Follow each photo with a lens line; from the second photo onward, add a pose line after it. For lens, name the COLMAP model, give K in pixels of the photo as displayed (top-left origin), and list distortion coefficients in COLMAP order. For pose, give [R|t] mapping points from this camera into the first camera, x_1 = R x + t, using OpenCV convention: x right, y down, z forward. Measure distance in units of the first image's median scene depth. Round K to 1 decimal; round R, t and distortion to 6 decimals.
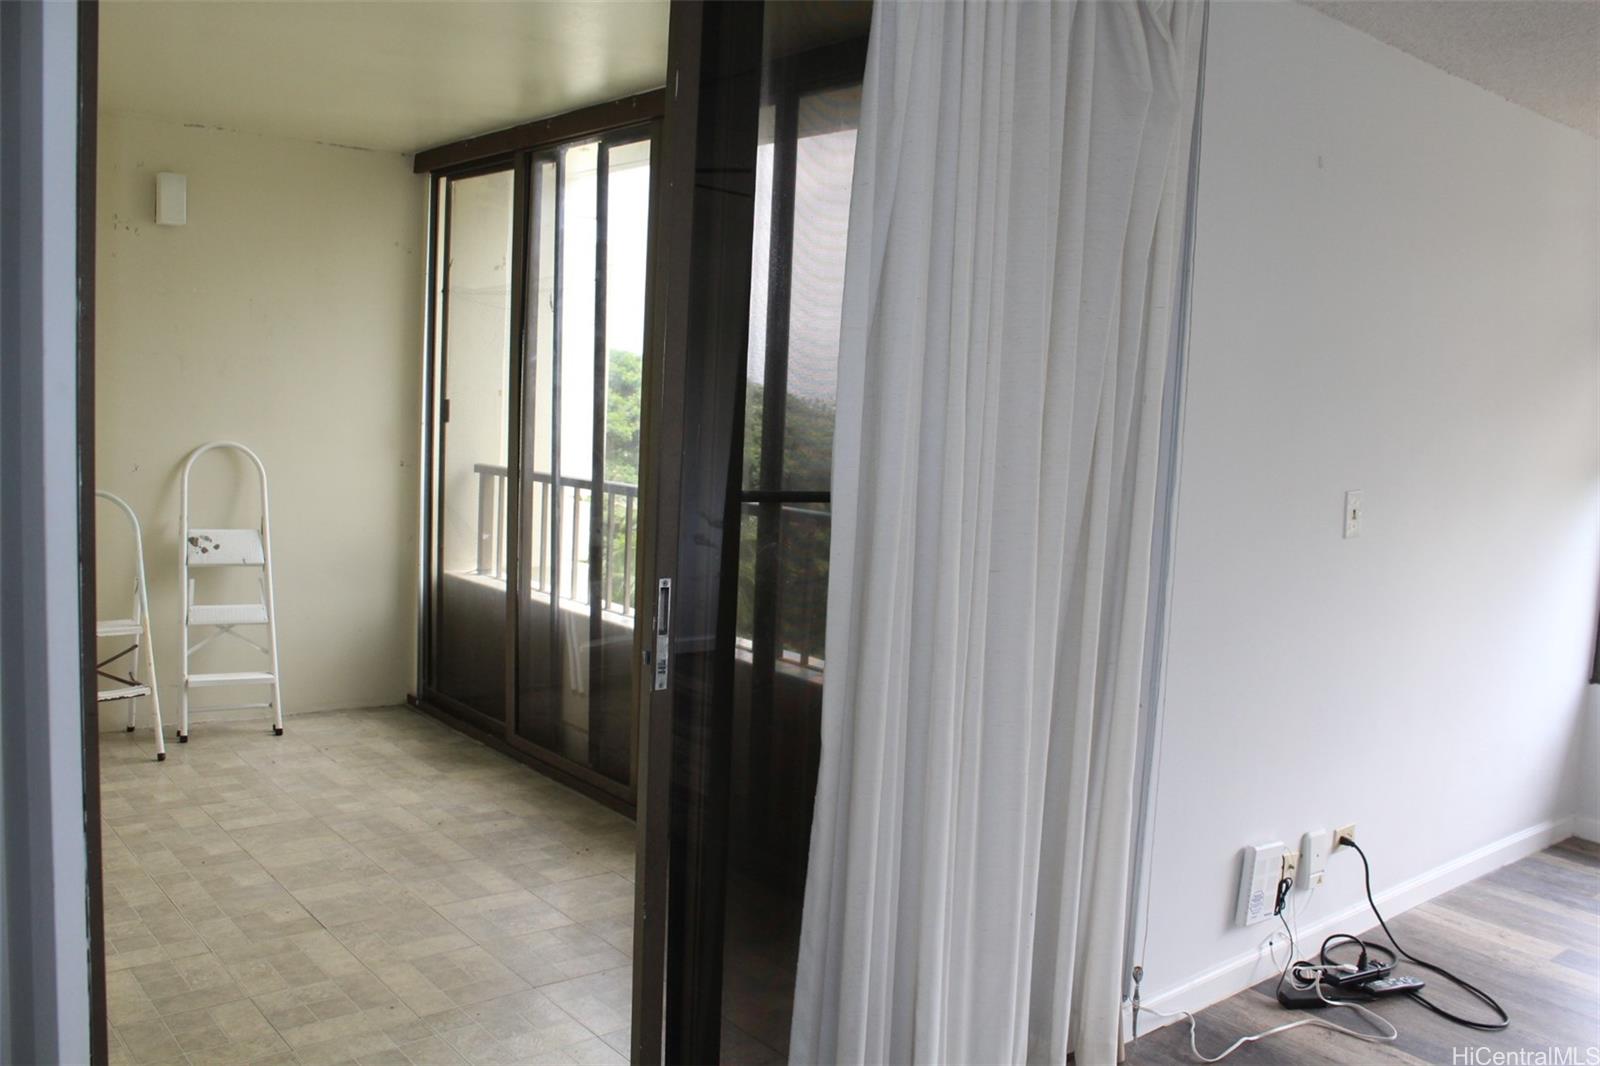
lens RADIAL K [[1340.1, 0, 802.7], [0, 1340.1, 543.0], [0, 0, 1]] dist [-0.011081, 0.013063]
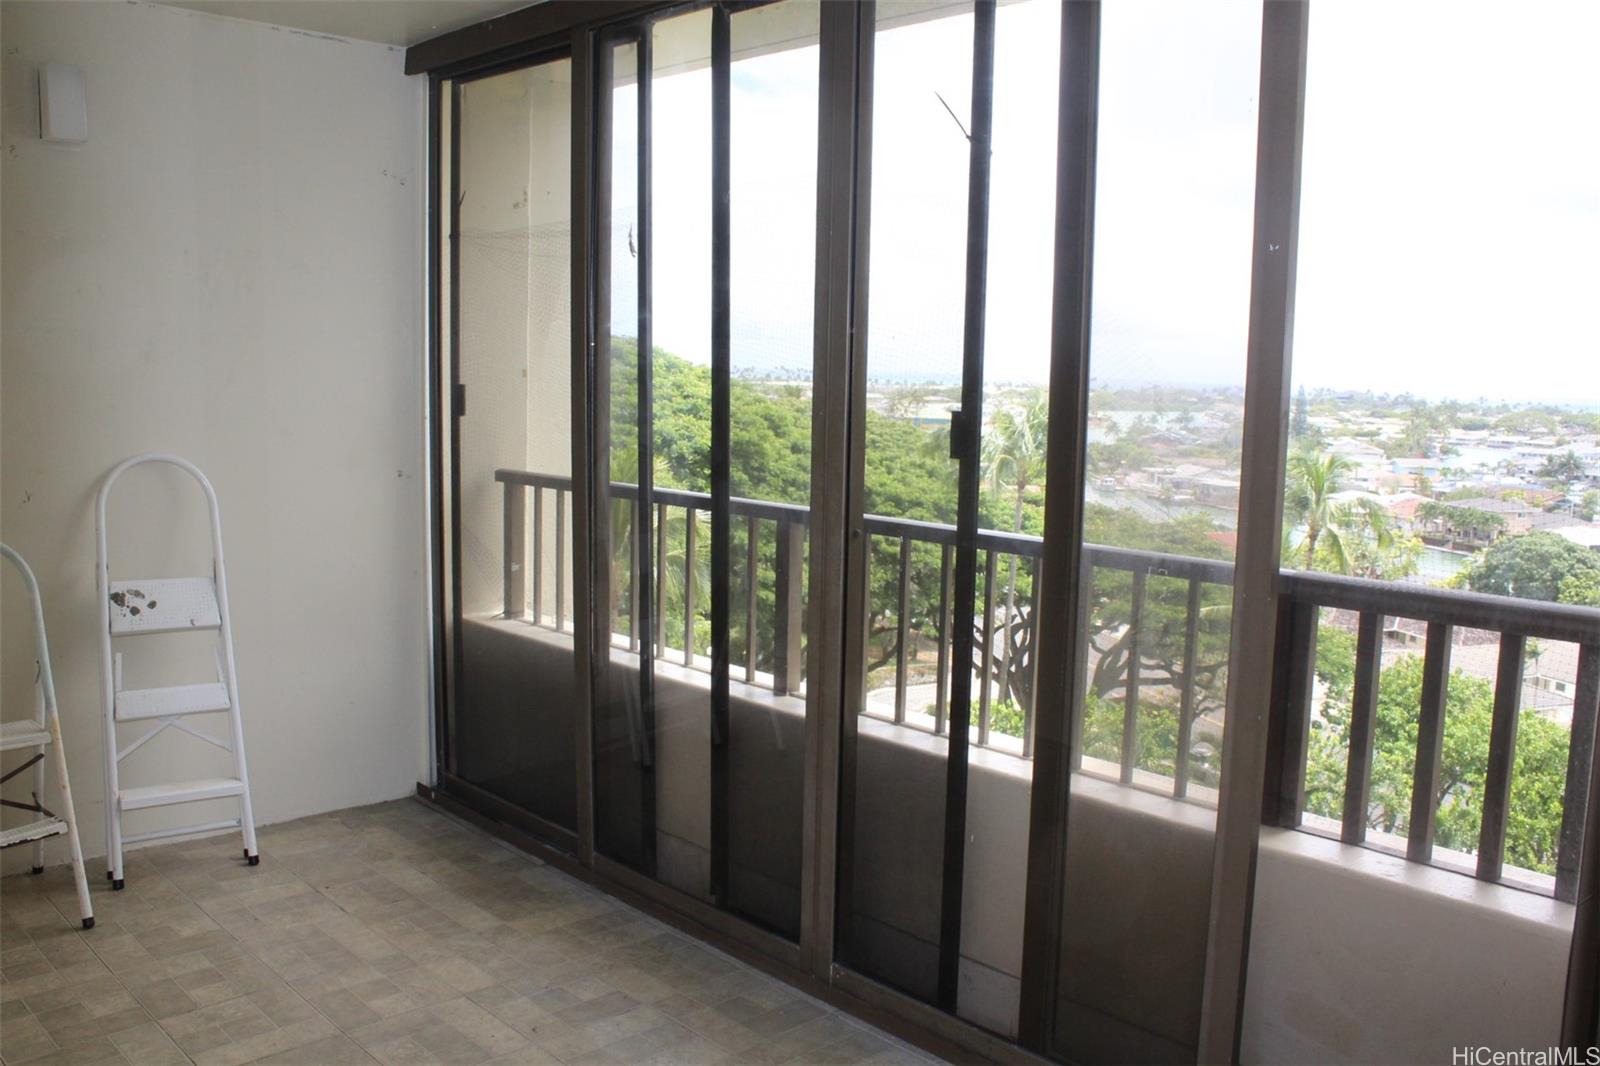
lens RADIAL K [[1340.1, 0, 796.4], [0, 1340.1, 526.0], [0, 0, 1]] dist [-0.011081, 0.013063]
pose [[0.996852, -0.036367, 0.070459, -0.152448], [0.035408, 0.999263, 0.014819, -0.038118], [-0.070946, -0.012277, 0.997405, 0.282410]]
